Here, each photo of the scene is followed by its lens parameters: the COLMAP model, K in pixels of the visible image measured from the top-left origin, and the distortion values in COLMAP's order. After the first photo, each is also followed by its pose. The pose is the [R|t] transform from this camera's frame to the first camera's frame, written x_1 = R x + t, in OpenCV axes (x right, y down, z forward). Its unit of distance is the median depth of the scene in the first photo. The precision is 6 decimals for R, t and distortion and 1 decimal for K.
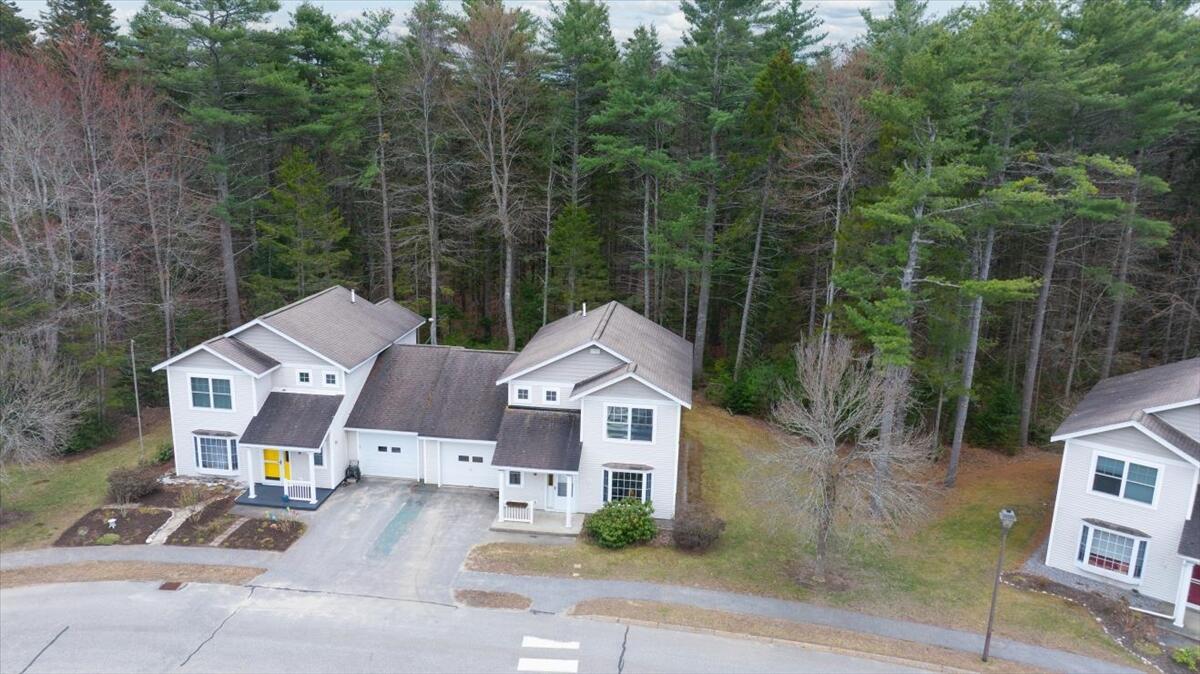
lens RADIAL K [[849.2, 0, 600.0], [0, 849.2, 337.0], [0, 0, 1]] dist [-0.019605, 0.007657]
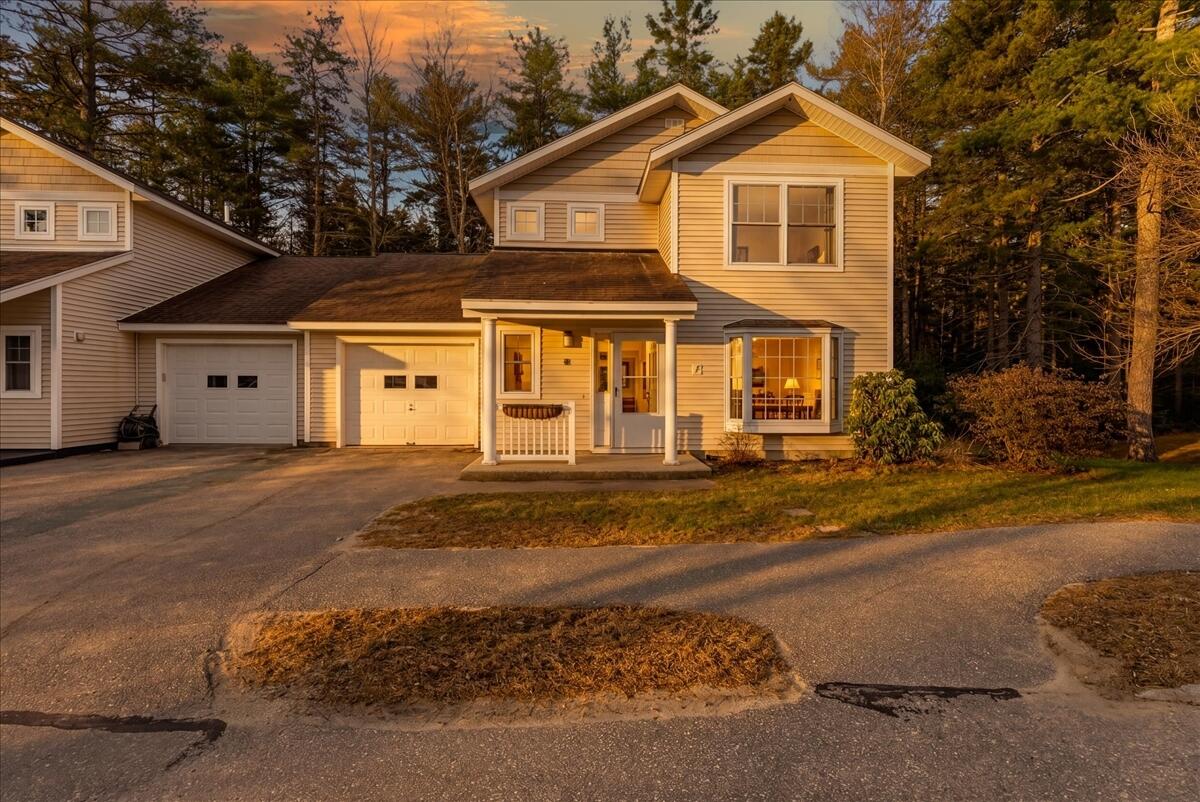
lens RADIAL K [[556.3, 0, 605.5], [0, 556.3, 389.9], [0, 0, 1]] dist [-0.000929, -0.000178]
pose [[0.987457, -0.027593, 0.155461, -0.099989], [0.061180, 0.974557, -0.215626, 0.235910], [-0.145556, 0.222433, 0.964021, 0.733117]]
